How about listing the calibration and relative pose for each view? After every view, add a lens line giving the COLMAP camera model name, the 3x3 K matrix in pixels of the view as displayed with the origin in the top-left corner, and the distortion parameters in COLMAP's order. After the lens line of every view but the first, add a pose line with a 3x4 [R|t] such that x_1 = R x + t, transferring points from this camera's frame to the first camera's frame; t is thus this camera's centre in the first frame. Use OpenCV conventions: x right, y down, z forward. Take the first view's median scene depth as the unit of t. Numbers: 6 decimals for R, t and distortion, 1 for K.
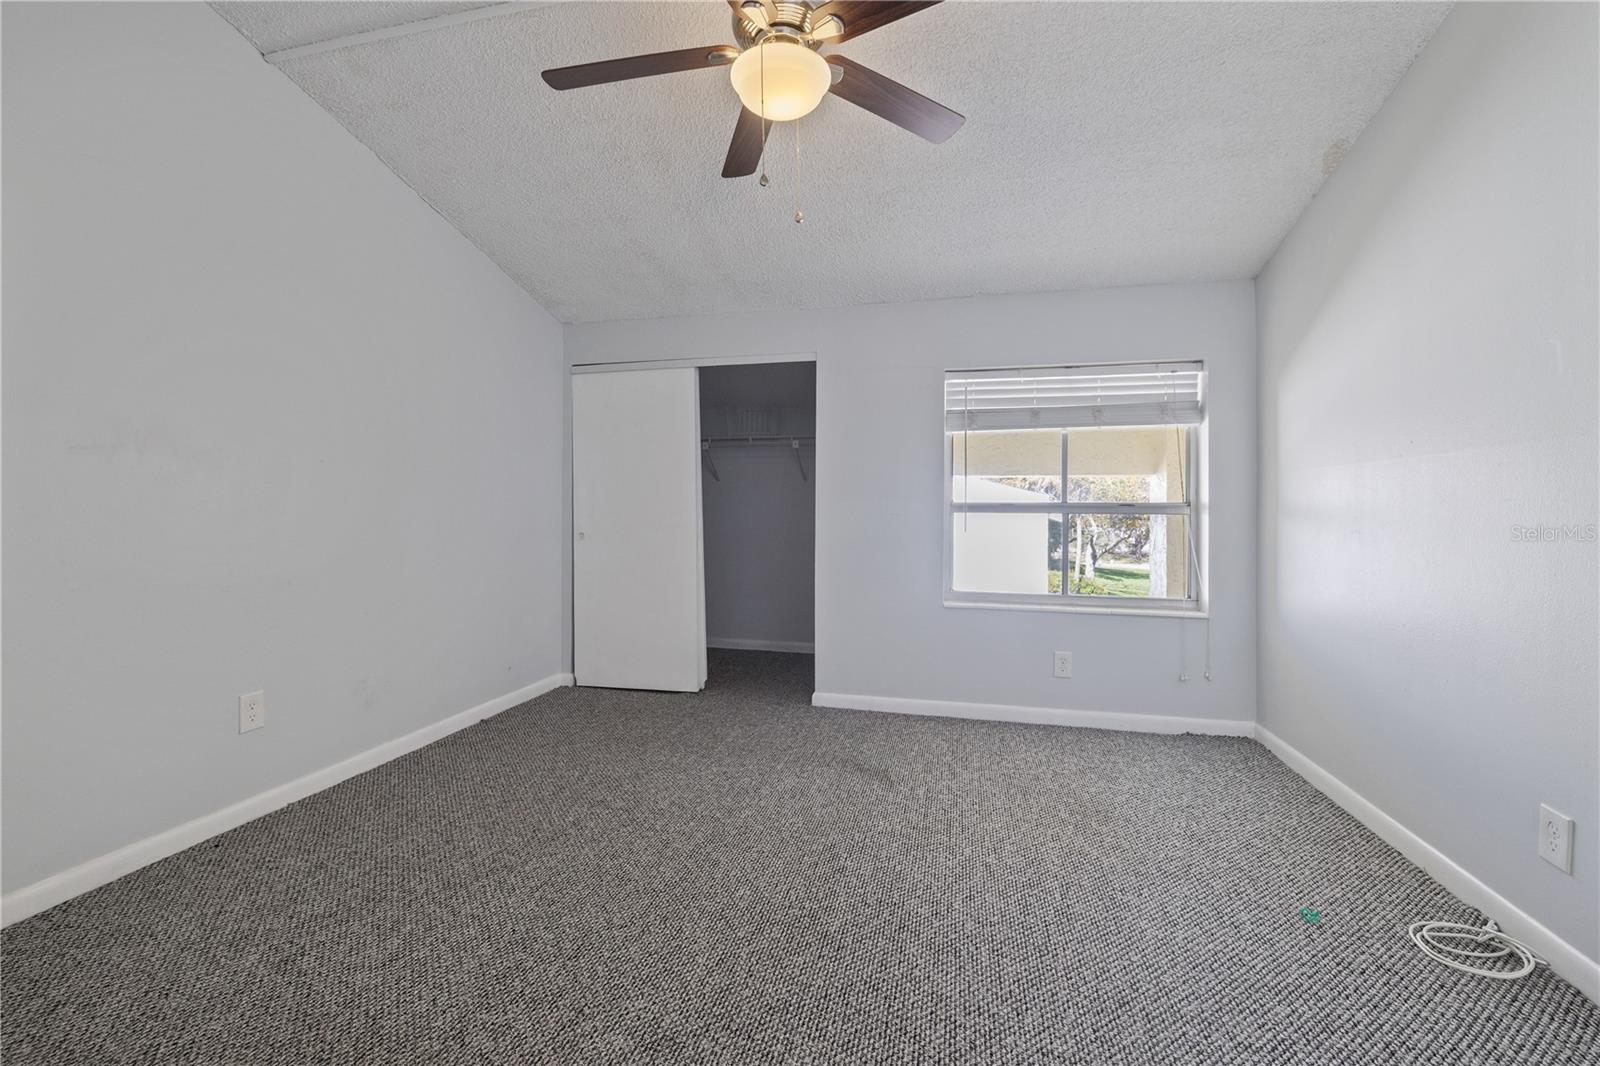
lens RADIAL K [[719.8, 0, 766.9], [0, 719.8, 547.6], [0, 0, 1]] dist [-0.001057, 0.000058]
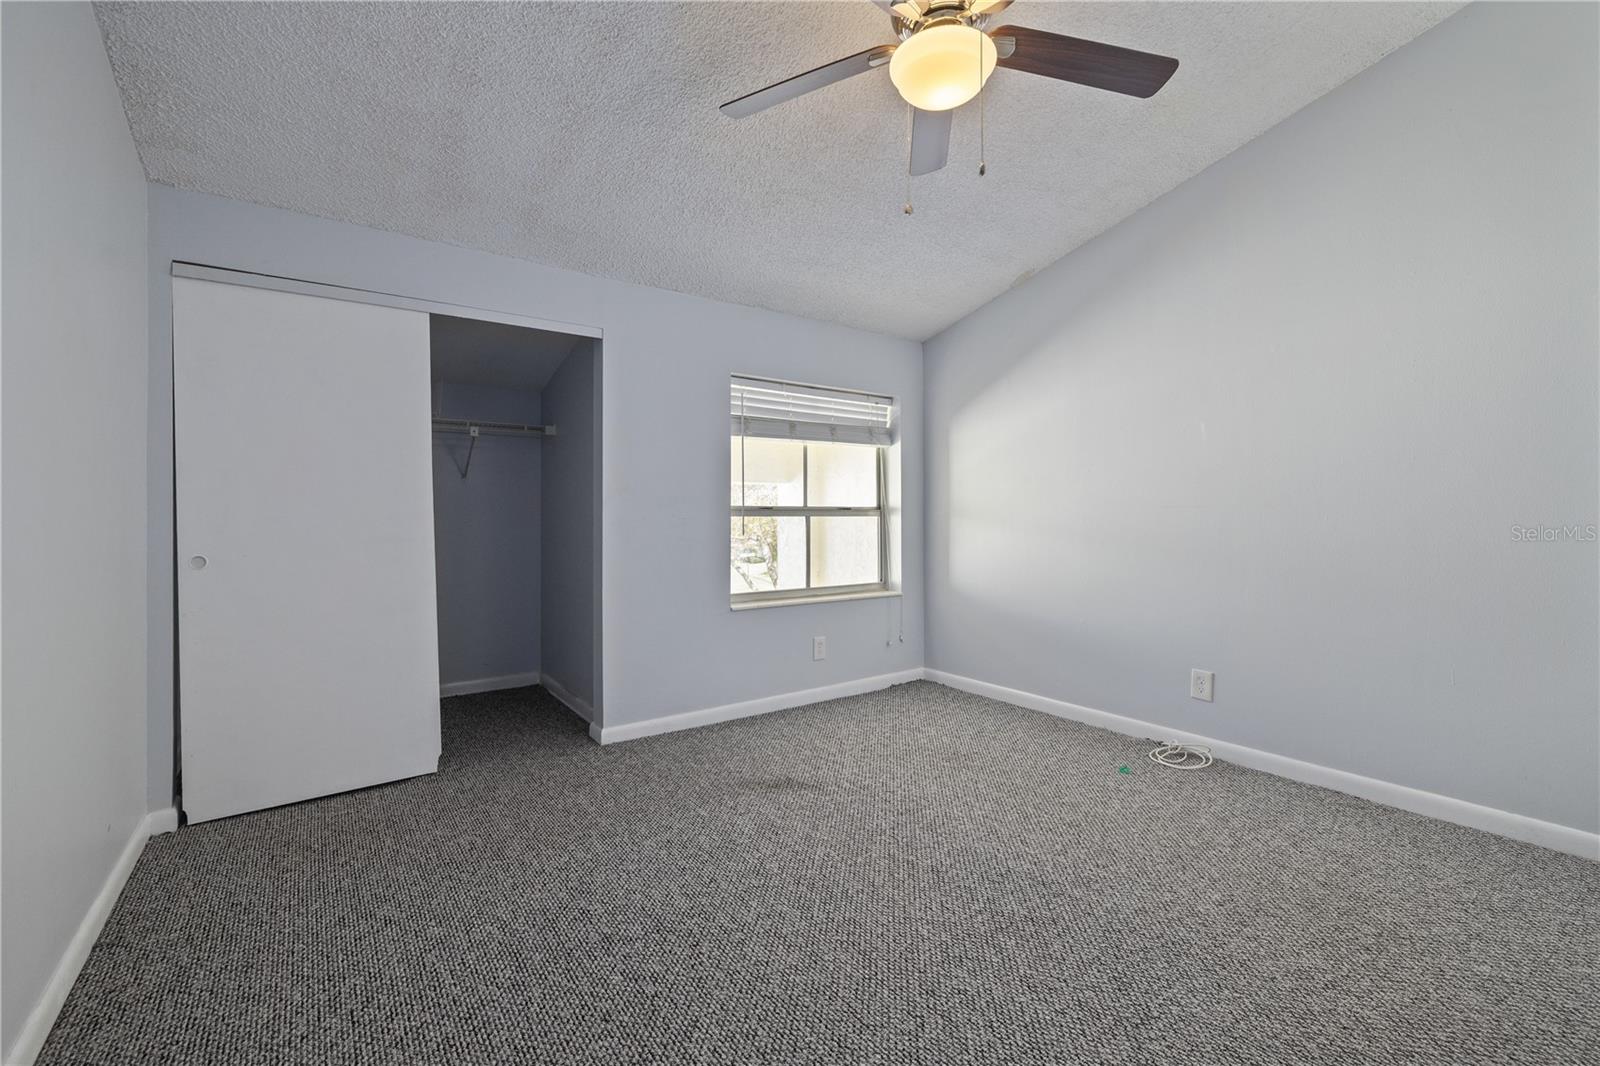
lens RADIAL K [[719.8, 0, 766.9], [0, 719.8, 547.6], [0, 0, 1]] dist [-0.001057, 0.000058]
pose [[0.615369, -0.042979, 0.787067, -0.547852], [0.045892, 0.998772, 0.018659, -0.022844], [-0.786902, 0.024638, 0.616586, 0.367609]]
